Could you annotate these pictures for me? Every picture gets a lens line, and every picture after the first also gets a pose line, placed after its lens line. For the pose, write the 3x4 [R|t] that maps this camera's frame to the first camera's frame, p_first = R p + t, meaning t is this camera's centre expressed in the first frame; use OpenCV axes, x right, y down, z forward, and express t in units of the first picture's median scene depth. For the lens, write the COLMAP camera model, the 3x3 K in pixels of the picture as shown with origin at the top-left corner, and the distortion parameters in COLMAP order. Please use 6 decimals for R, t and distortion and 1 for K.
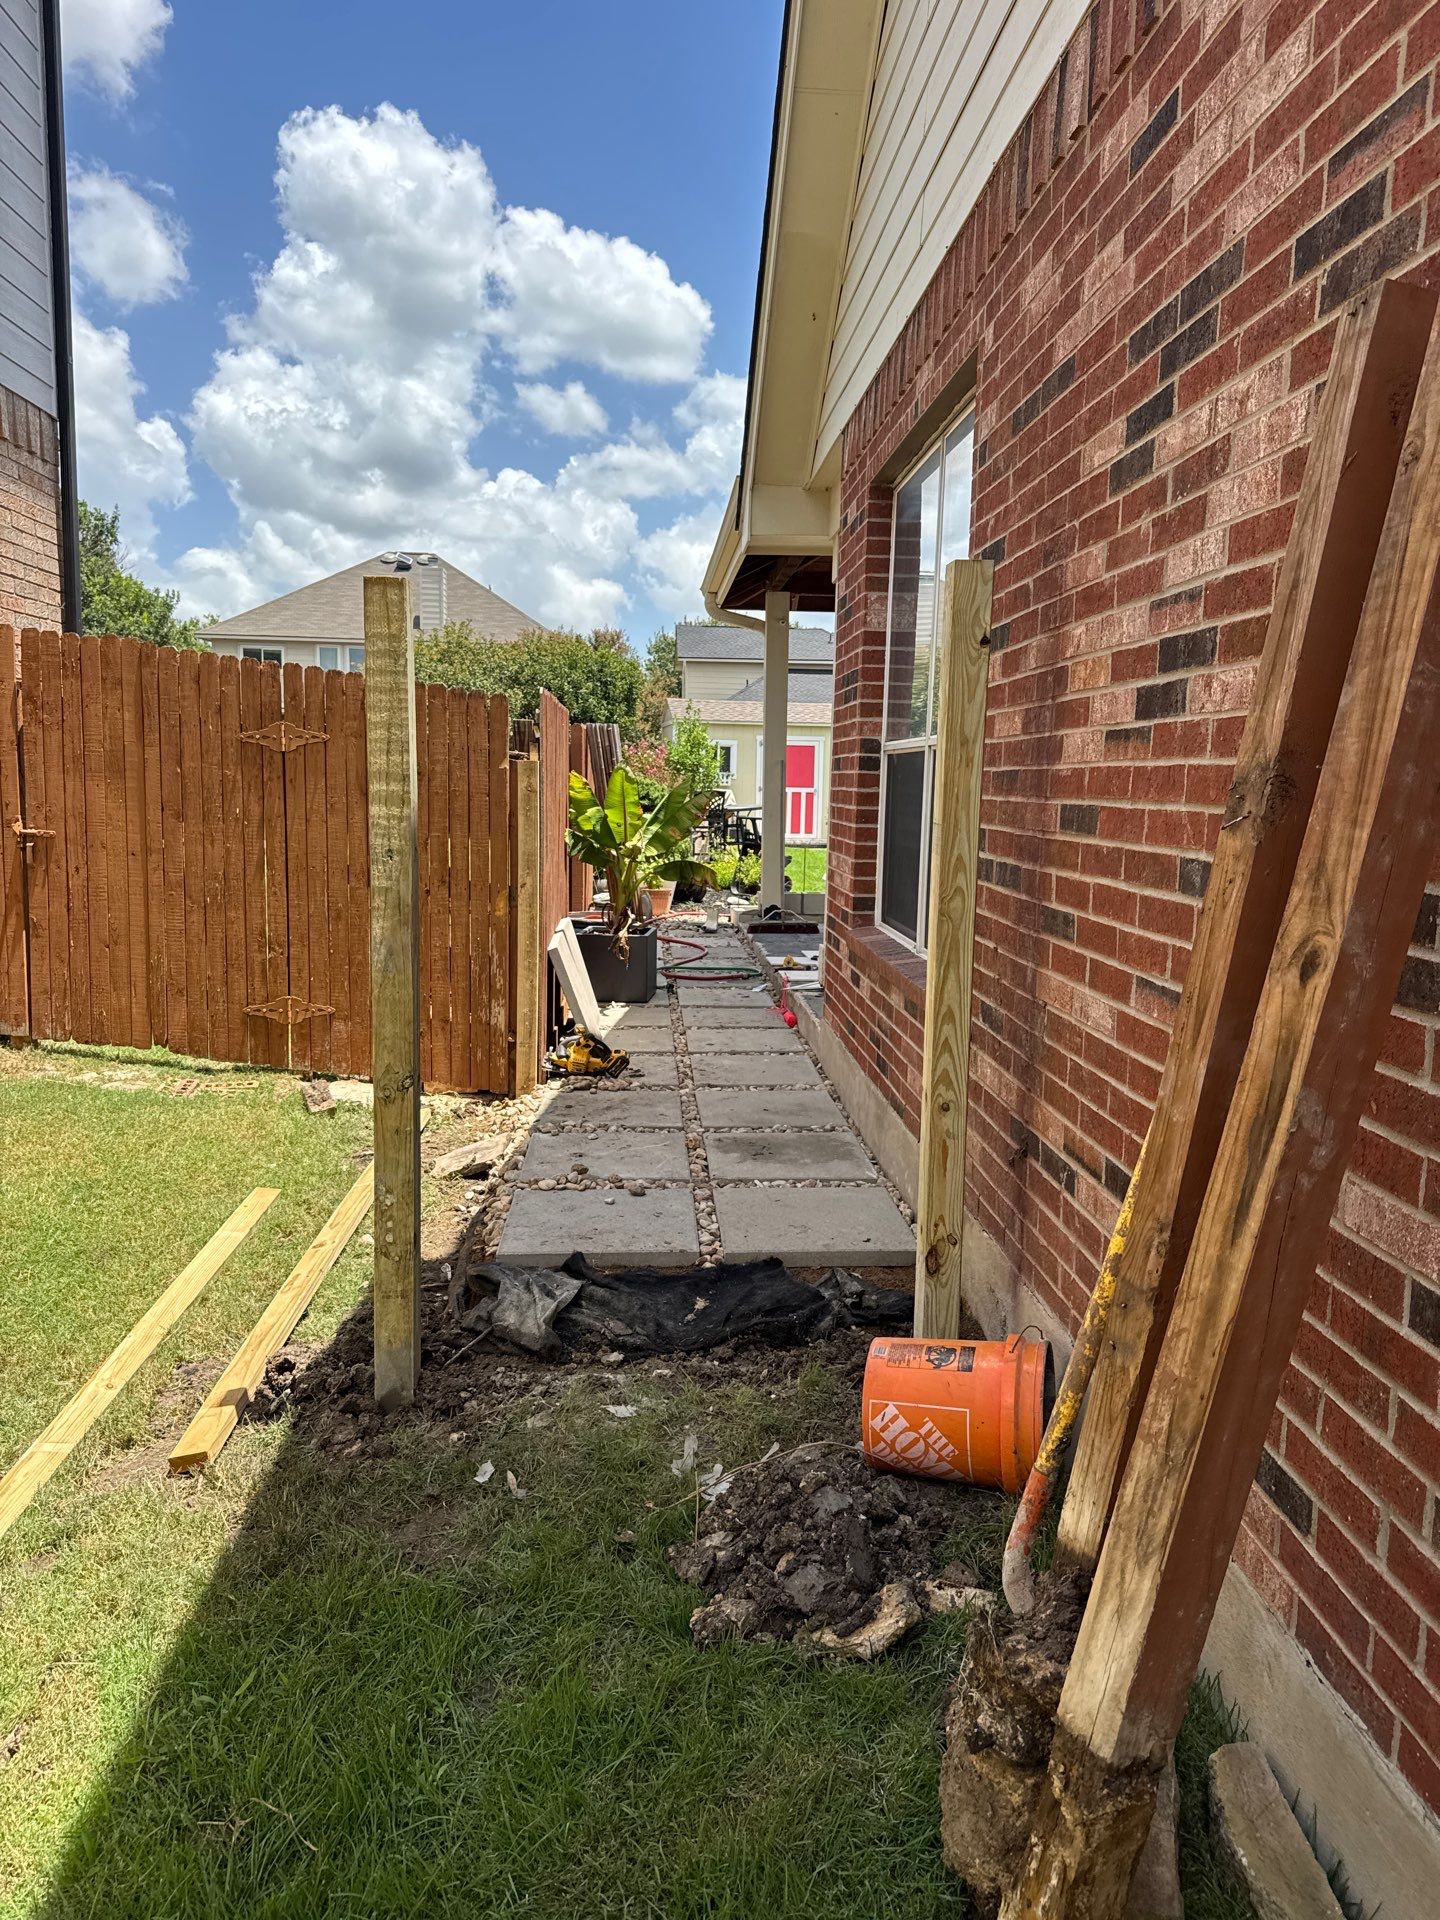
lens RADIAL K [[1346.4, 0, 730.3], [0, 1346.4, 952.4], [0, 0, 1]] dist [0.050117, -0.068563]
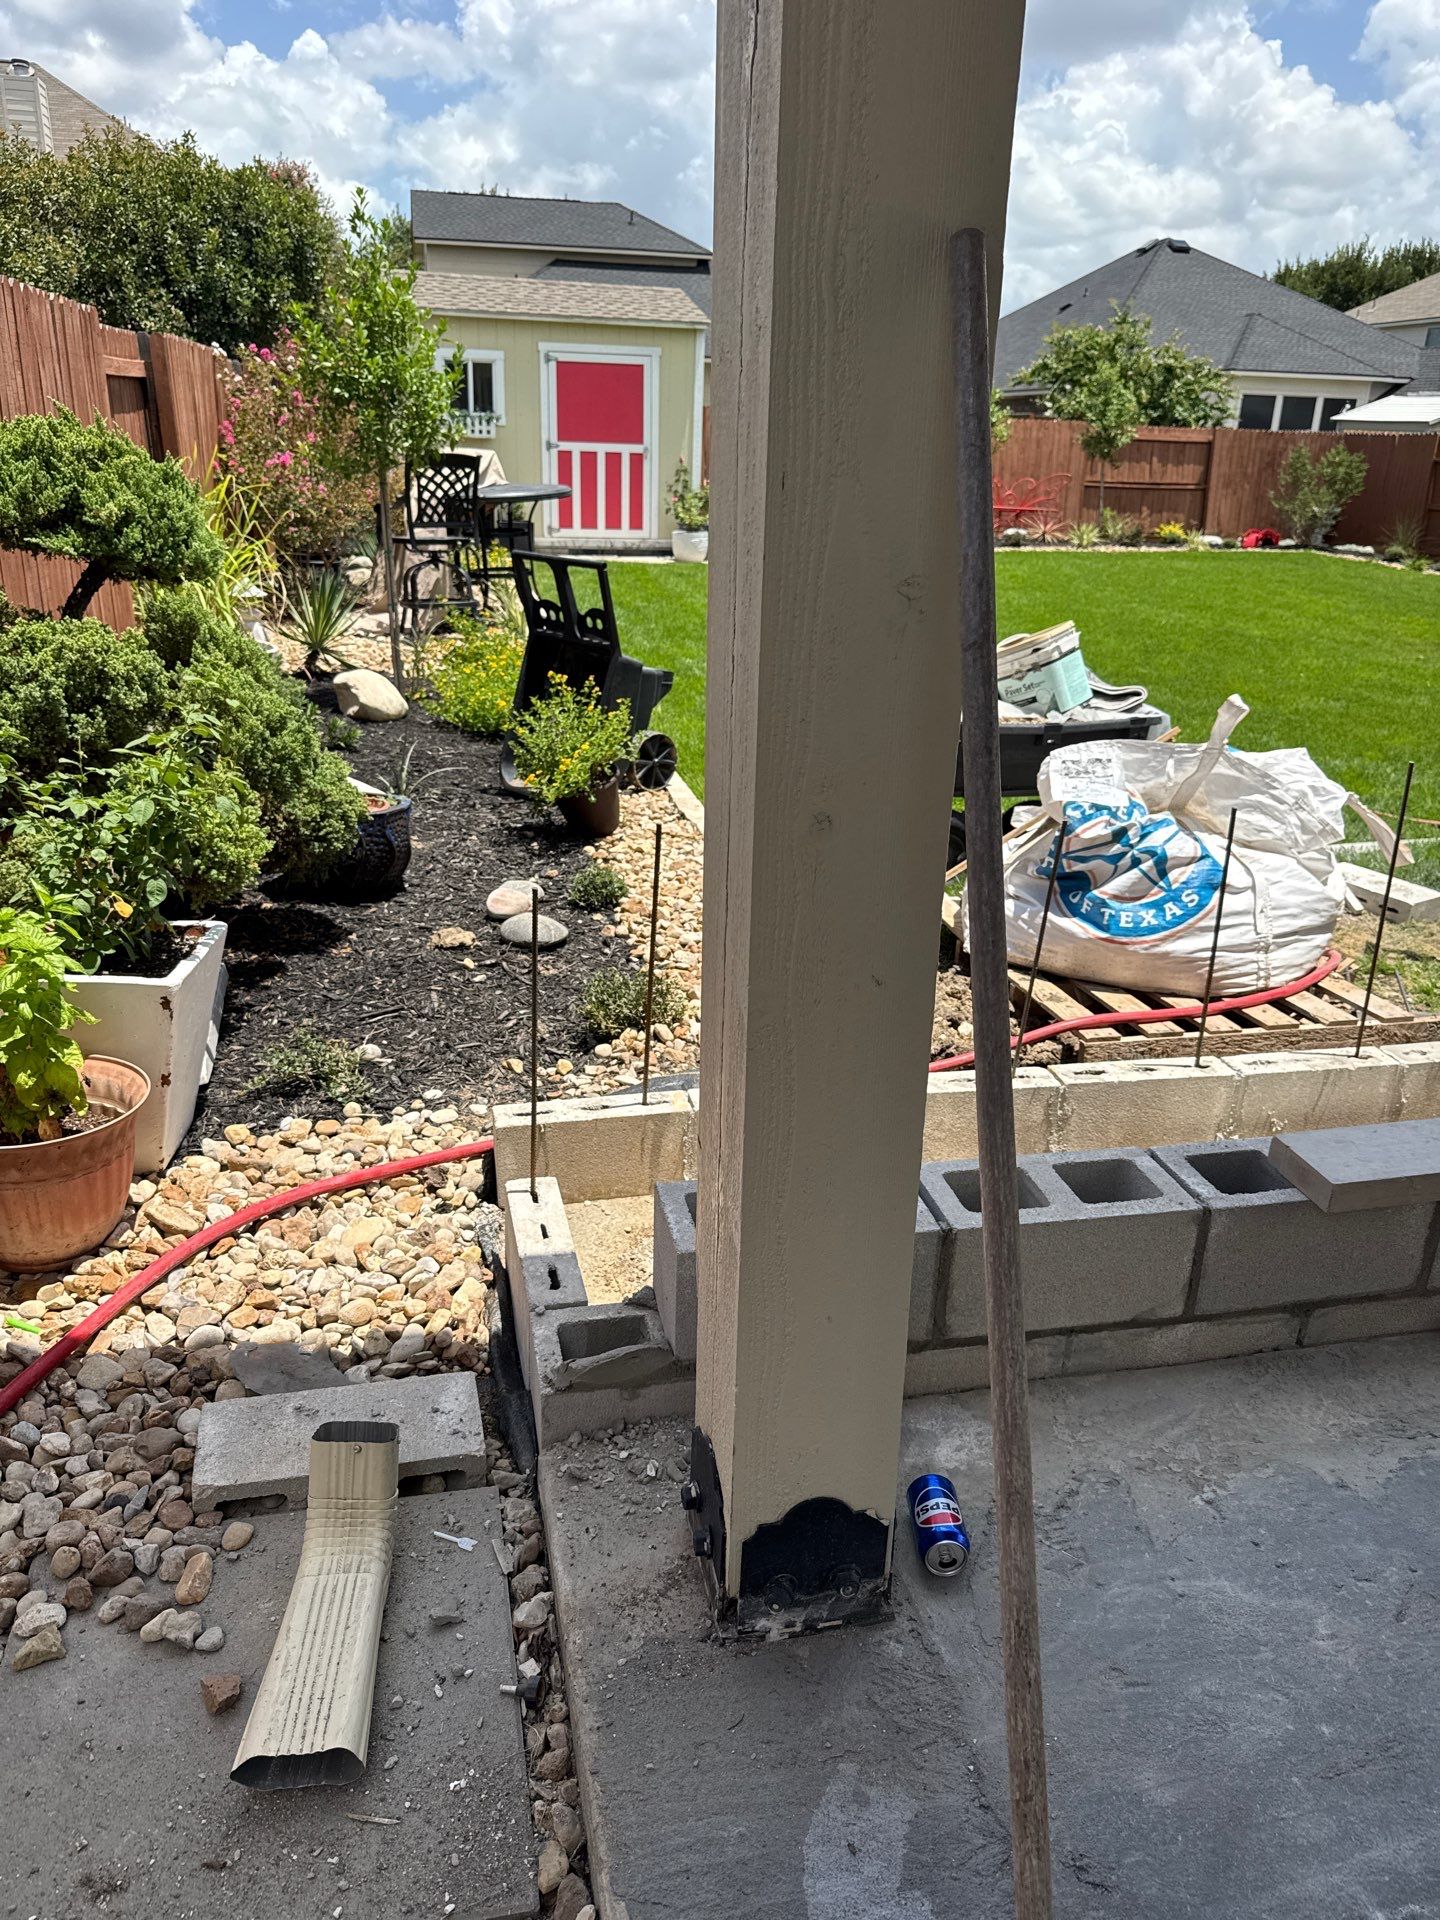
lens RADIAL K [[1346.4, 0, 727.2], [0, 1346.4, 954.3], [0, 0, 1]] dist [0.050117, -0.068563]
pose [[0.988935, -0.046334, 0.140930, 0.005499], [0.011103, 0.970427, 0.241139, -0.051029], [-0.147935, -0.236906, 0.960203, 0.393948]]
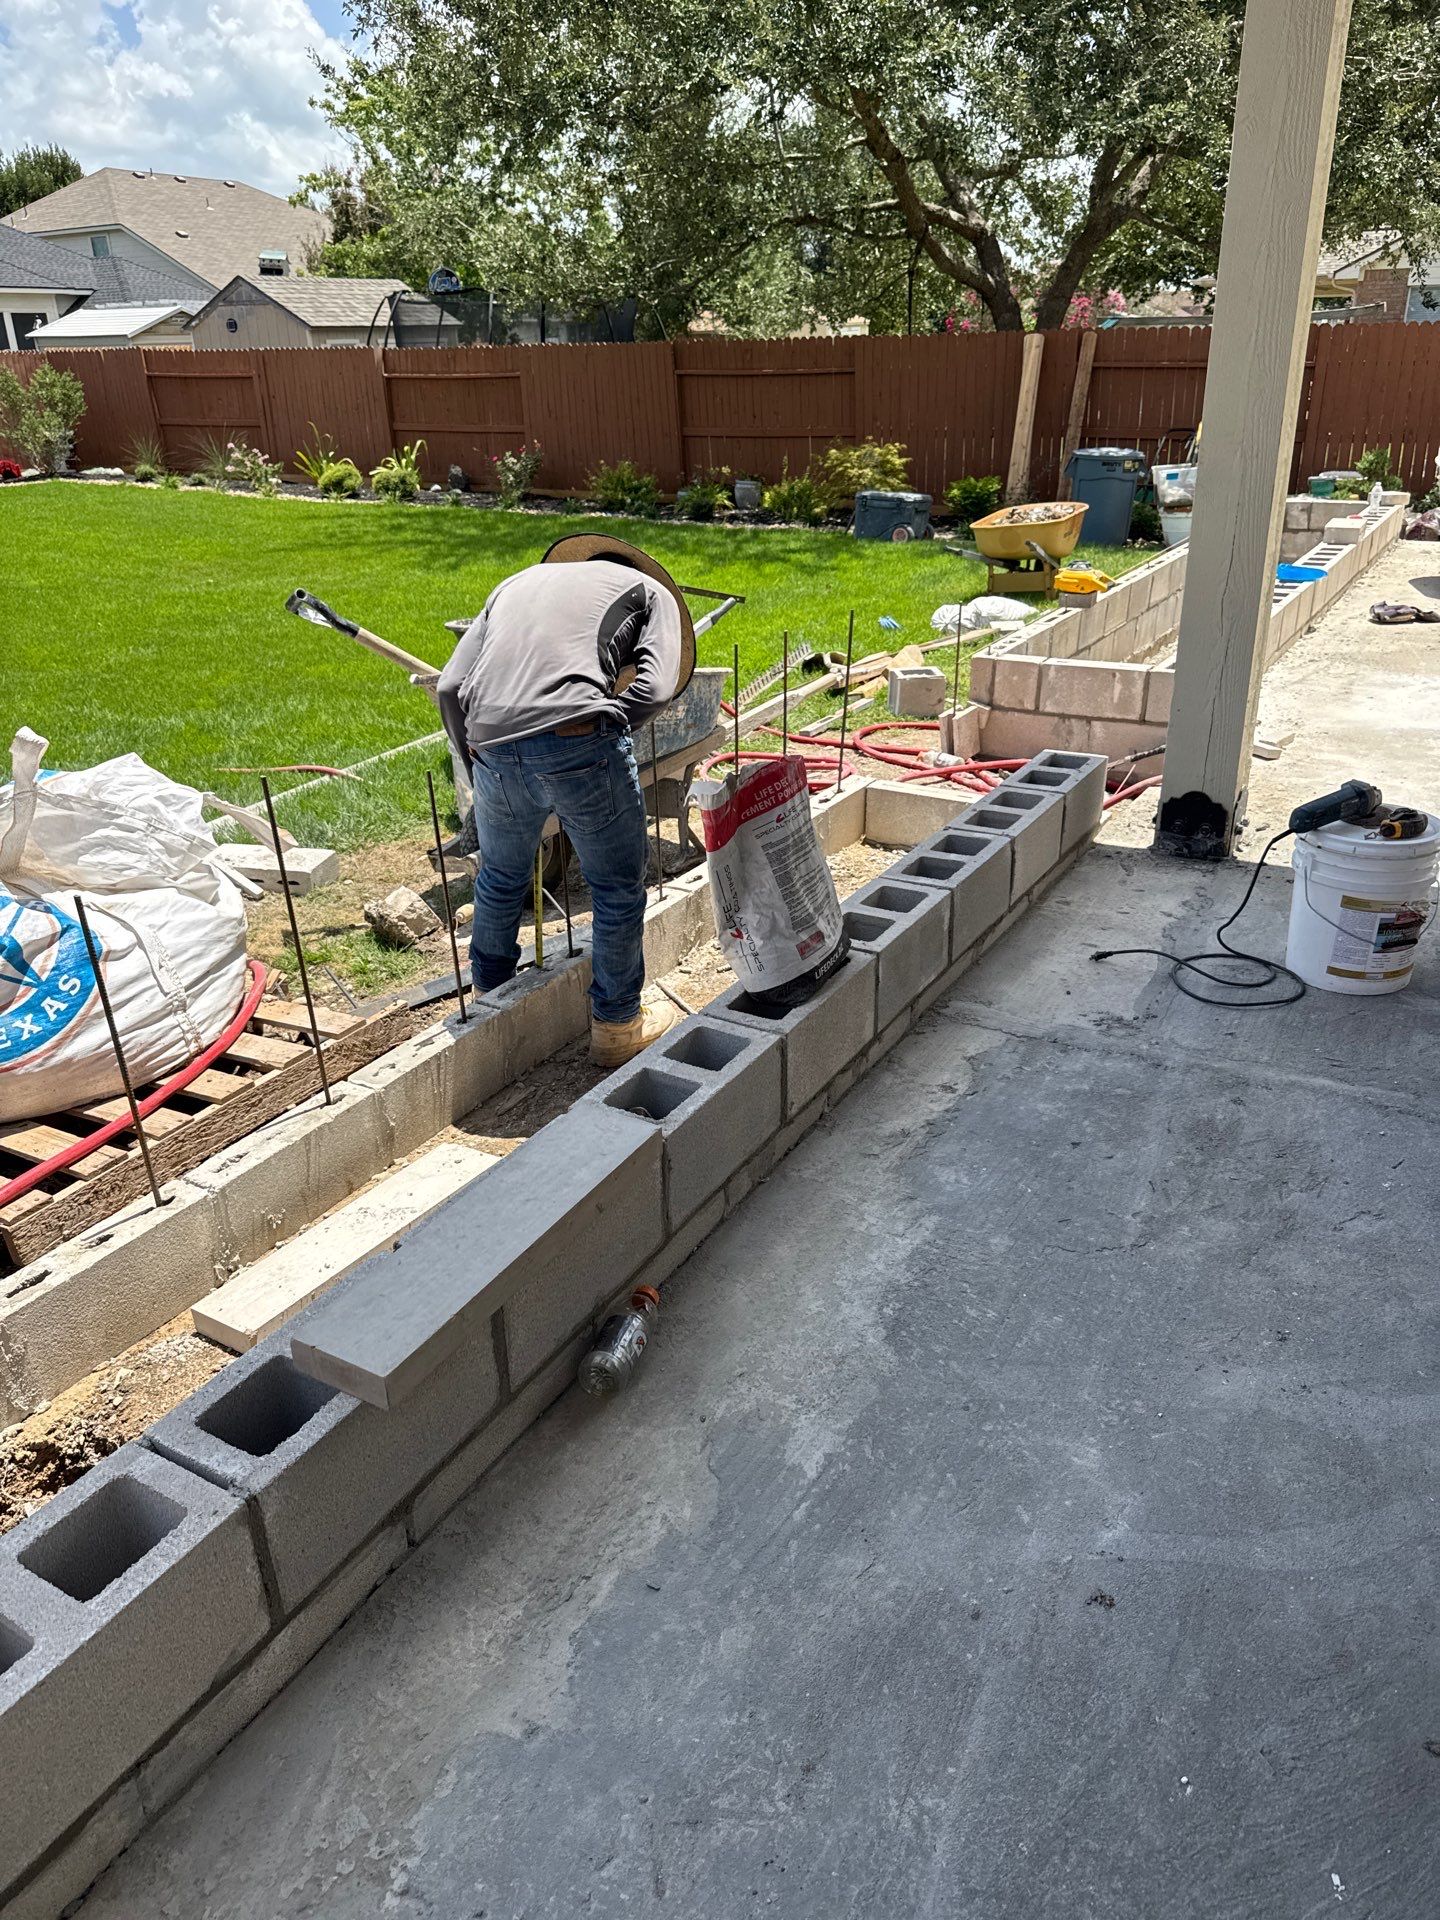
lens RADIAL K [[1346.4, 0, 725.8], [0, 1346.4, 963.1], [0, 0, 1]] dist [0.050117, -0.068563]
pose [[0.558383, -0.376193, 0.739383, 0.022367], [0.145717, 0.921890, 0.359005, -0.056308], [-0.816685, -0.092722, 0.569585, 0.417100]]
